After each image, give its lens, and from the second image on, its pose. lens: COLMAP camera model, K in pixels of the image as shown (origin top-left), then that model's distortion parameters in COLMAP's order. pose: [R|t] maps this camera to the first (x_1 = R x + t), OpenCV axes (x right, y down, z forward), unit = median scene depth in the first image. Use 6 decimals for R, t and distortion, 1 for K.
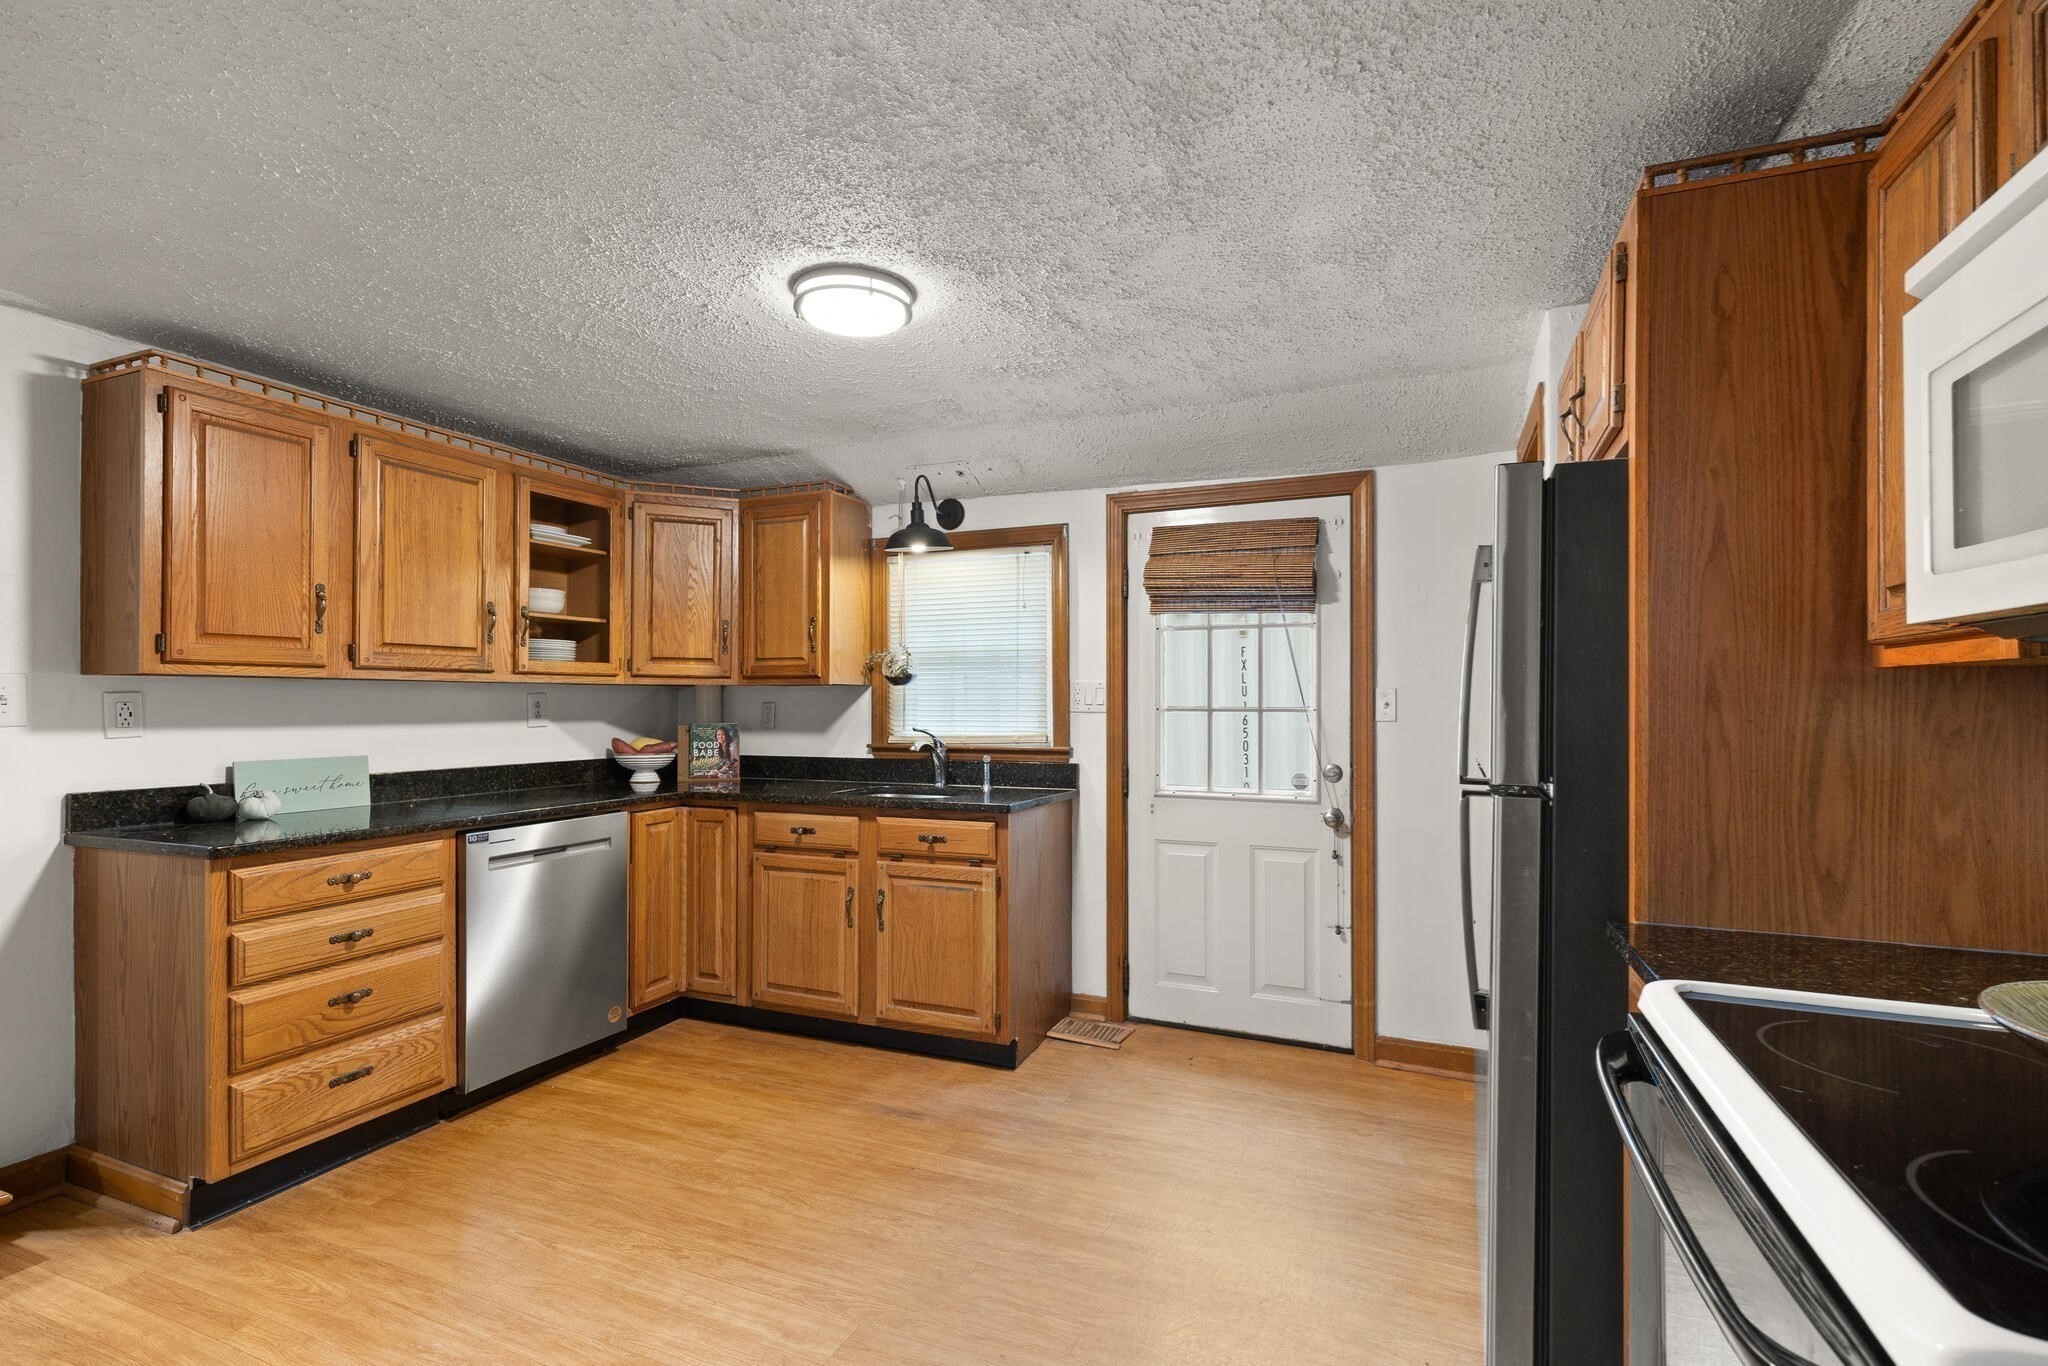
lens RADIAL K [[950.1, 0, 1035.4], [0, 950.1, 693.2], [0, 0, 1]] dist [0.003960, -0.000583]
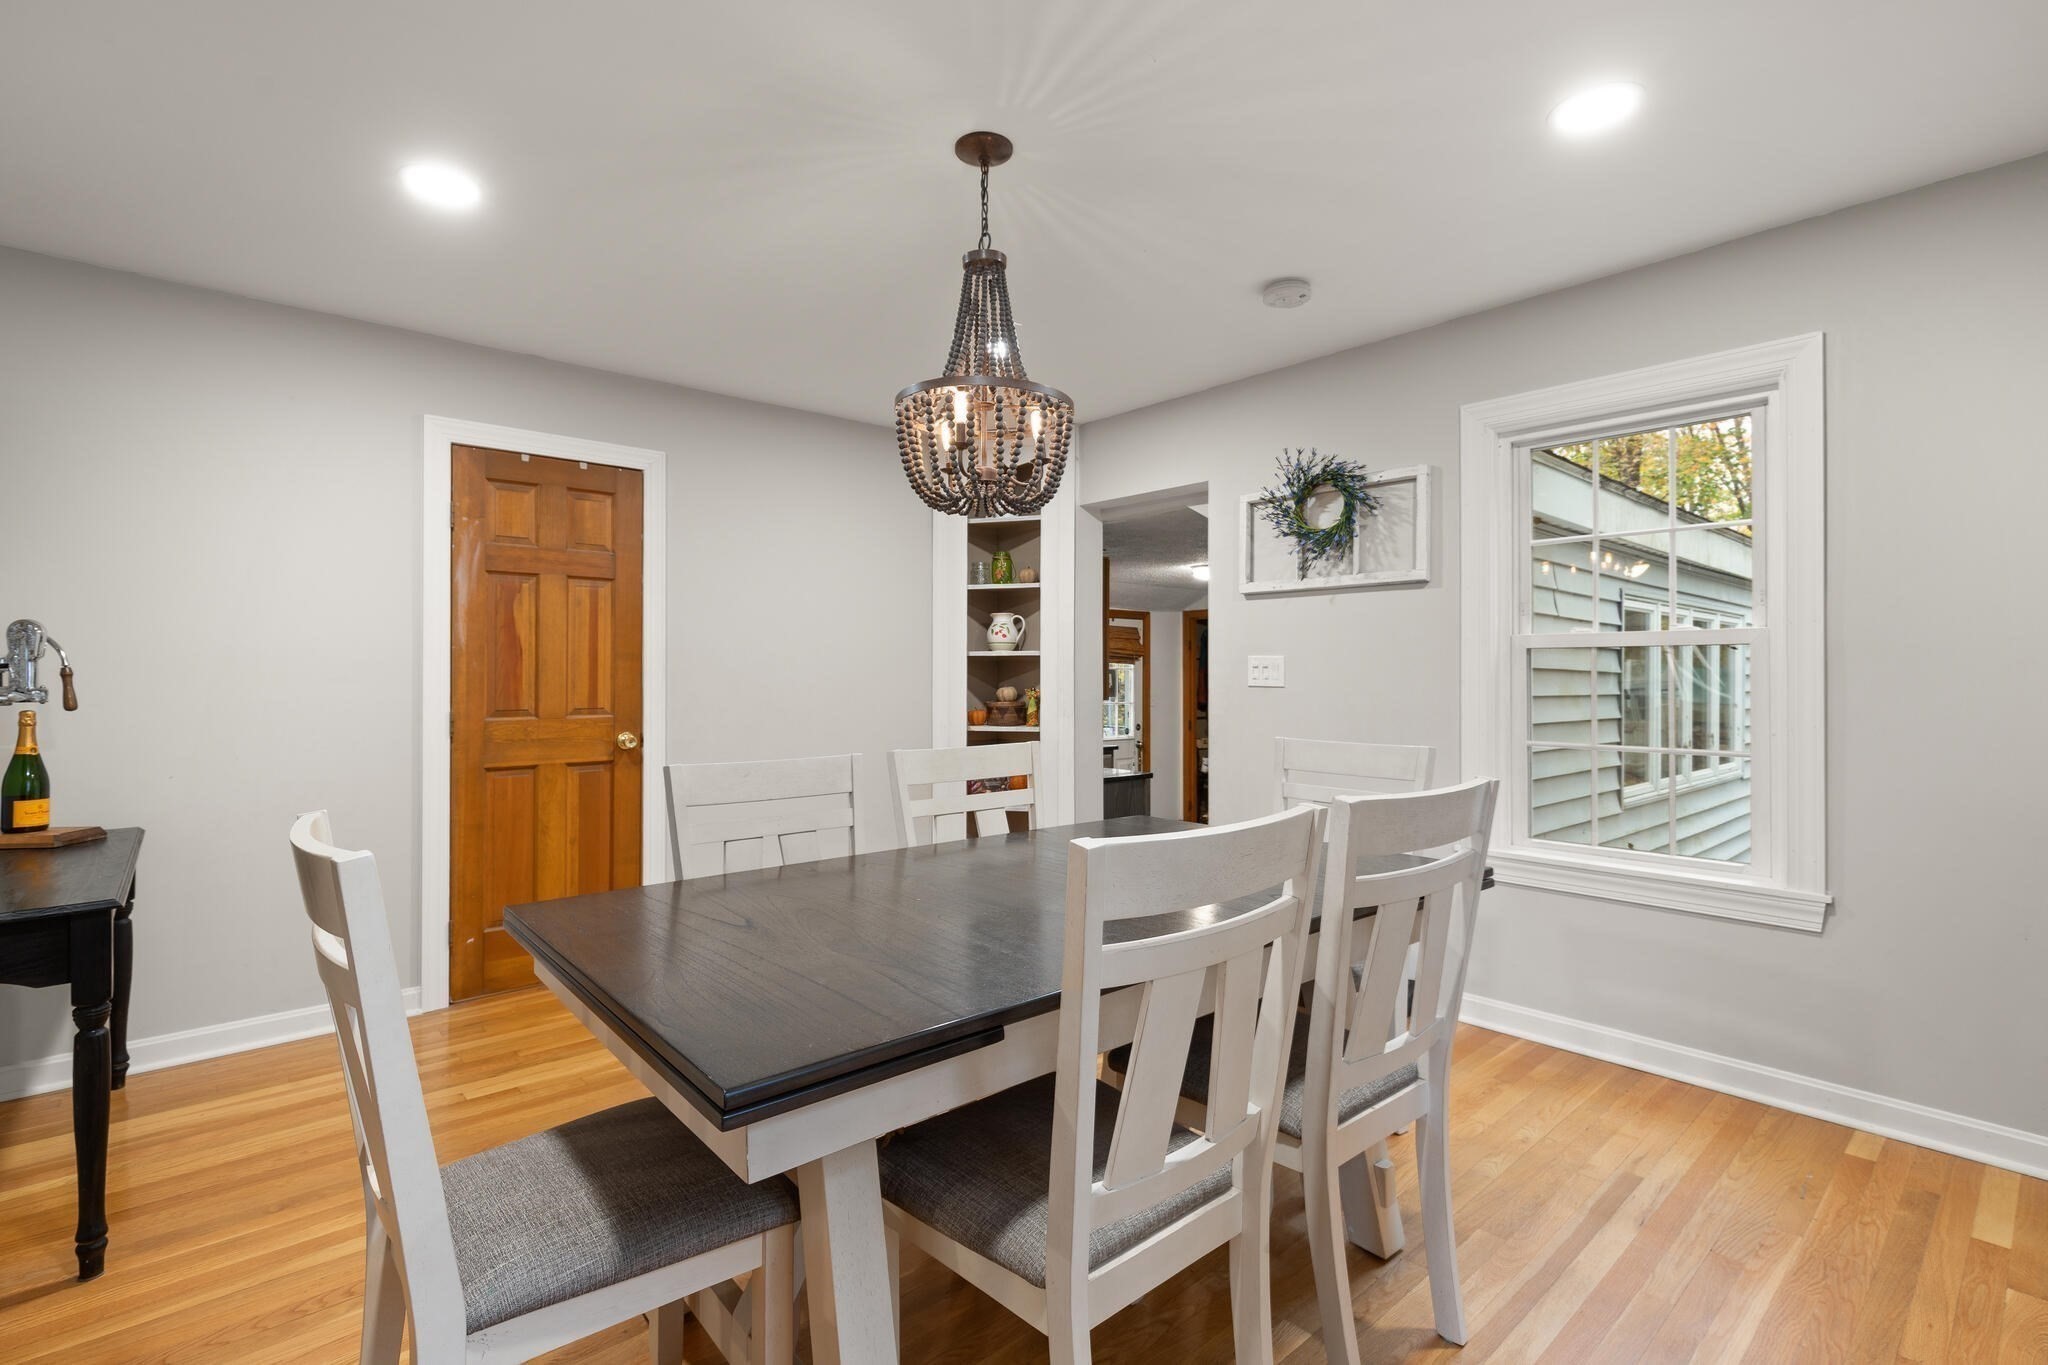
lens RADIAL K [[934.0, 0, 1033.9], [0, 934.0, 678.2], [0, 0, 1]] dist [0.002853, -0.000046]
pose [[0.428294, 0.000812, 0.903639, -2.037479], [-0.008011, 0.999964, 0.002898, -0.052868], [-0.903604, -0.008480, 0.428285, 0.169699]]
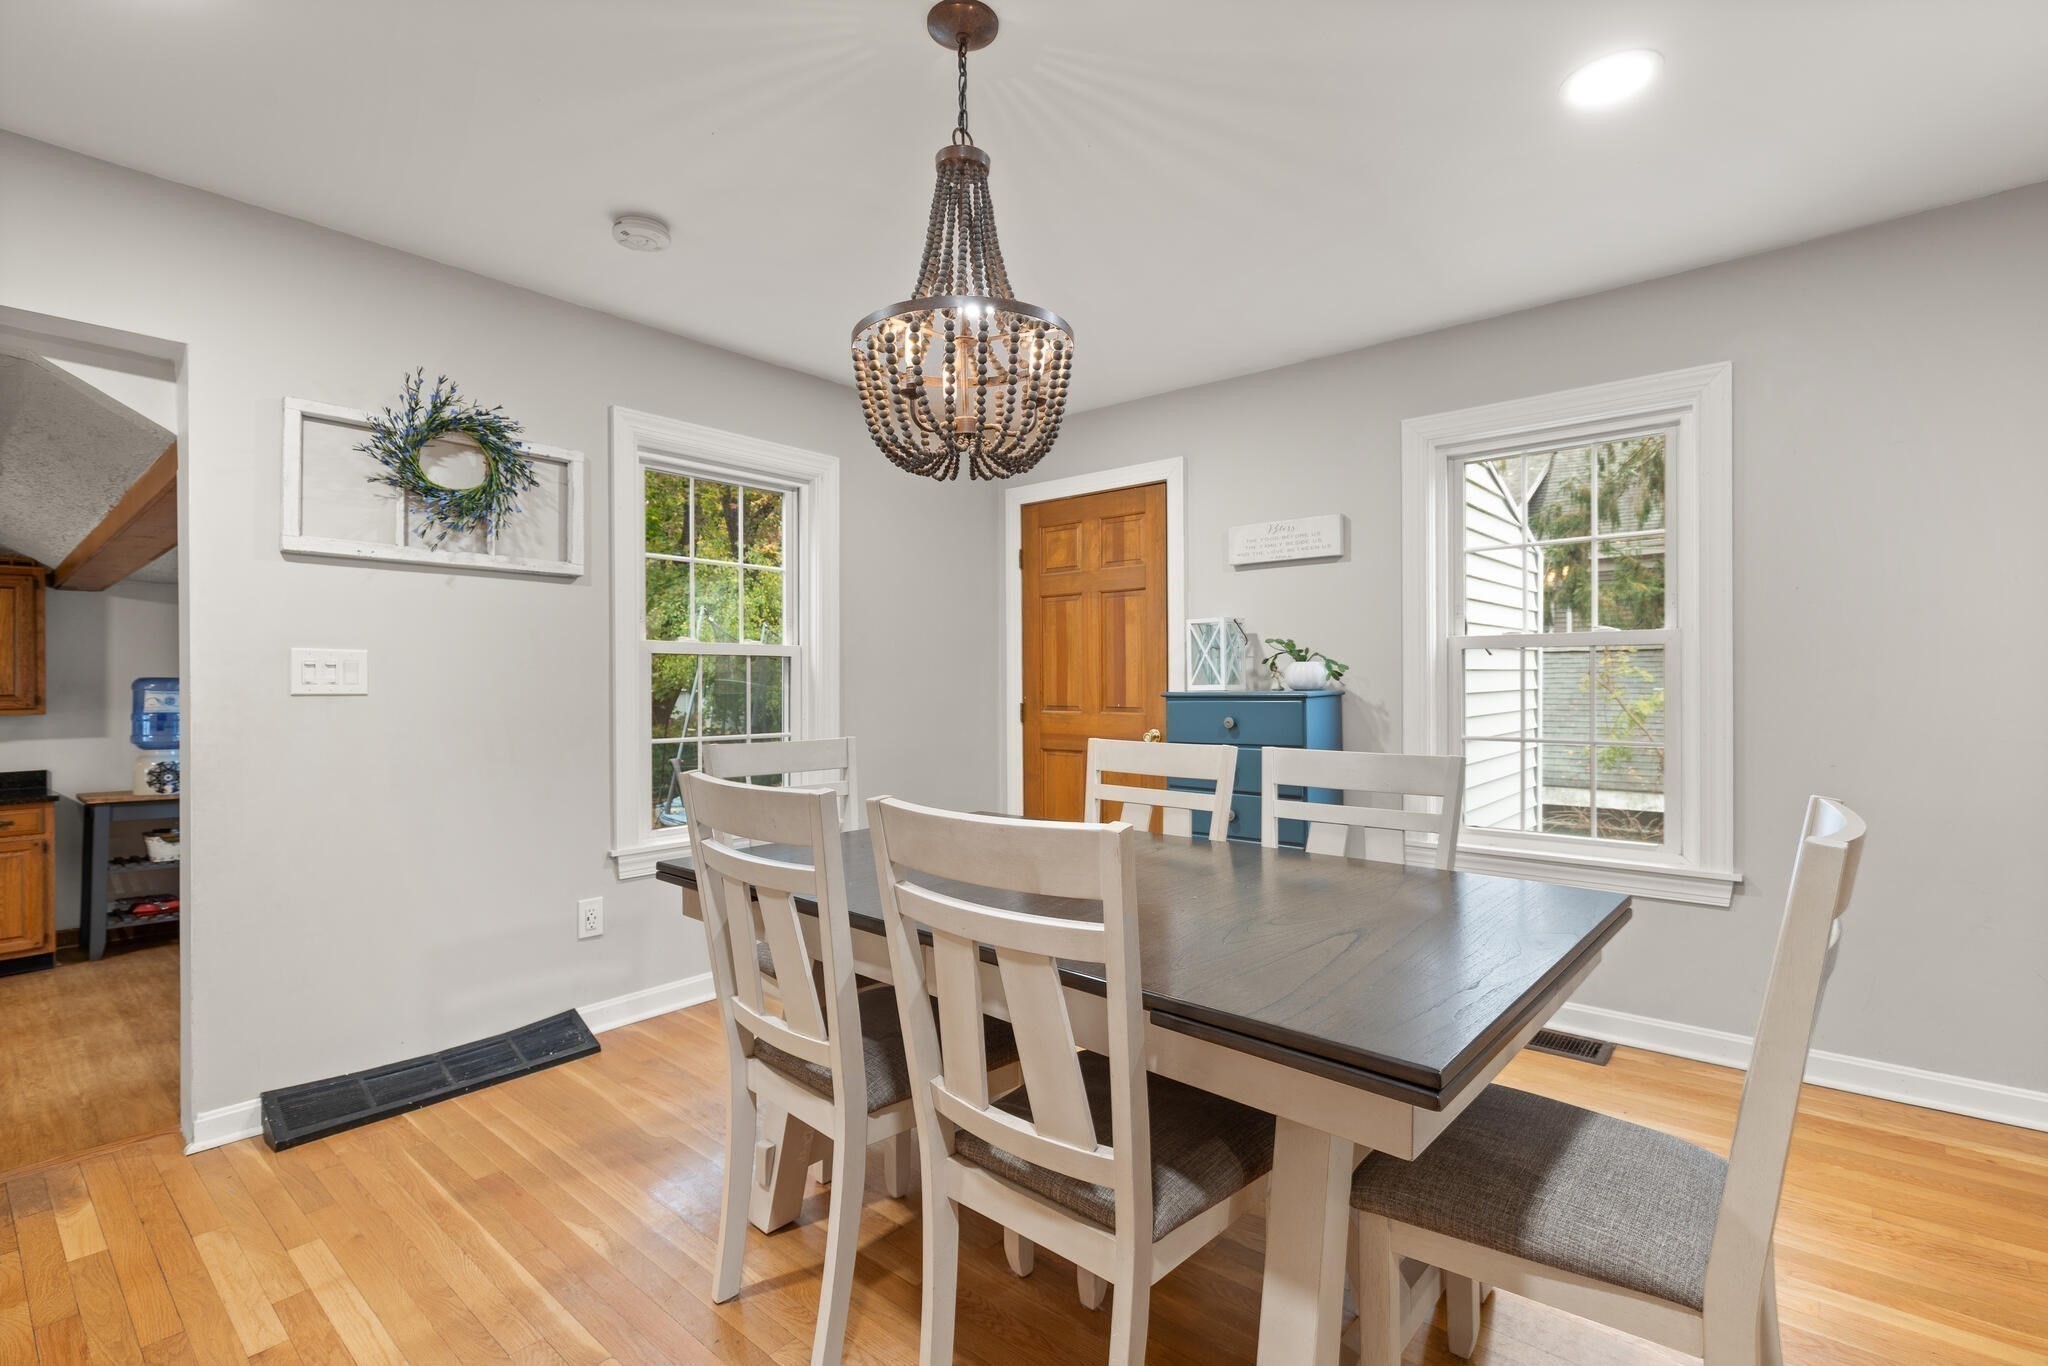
lens RADIAL K [[934.0, 0, 1033.9], [0, 934.0, 678.7], [0, 0, 1]] dist [0.002853, -0.000046]
pose [[-0.953191, 0.008613, 0.302246, -1.691167], [0.004441, 0.999885, -0.014486, -0.040418], [-0.302336, -0.012466, -0.953120, 0.932408]]
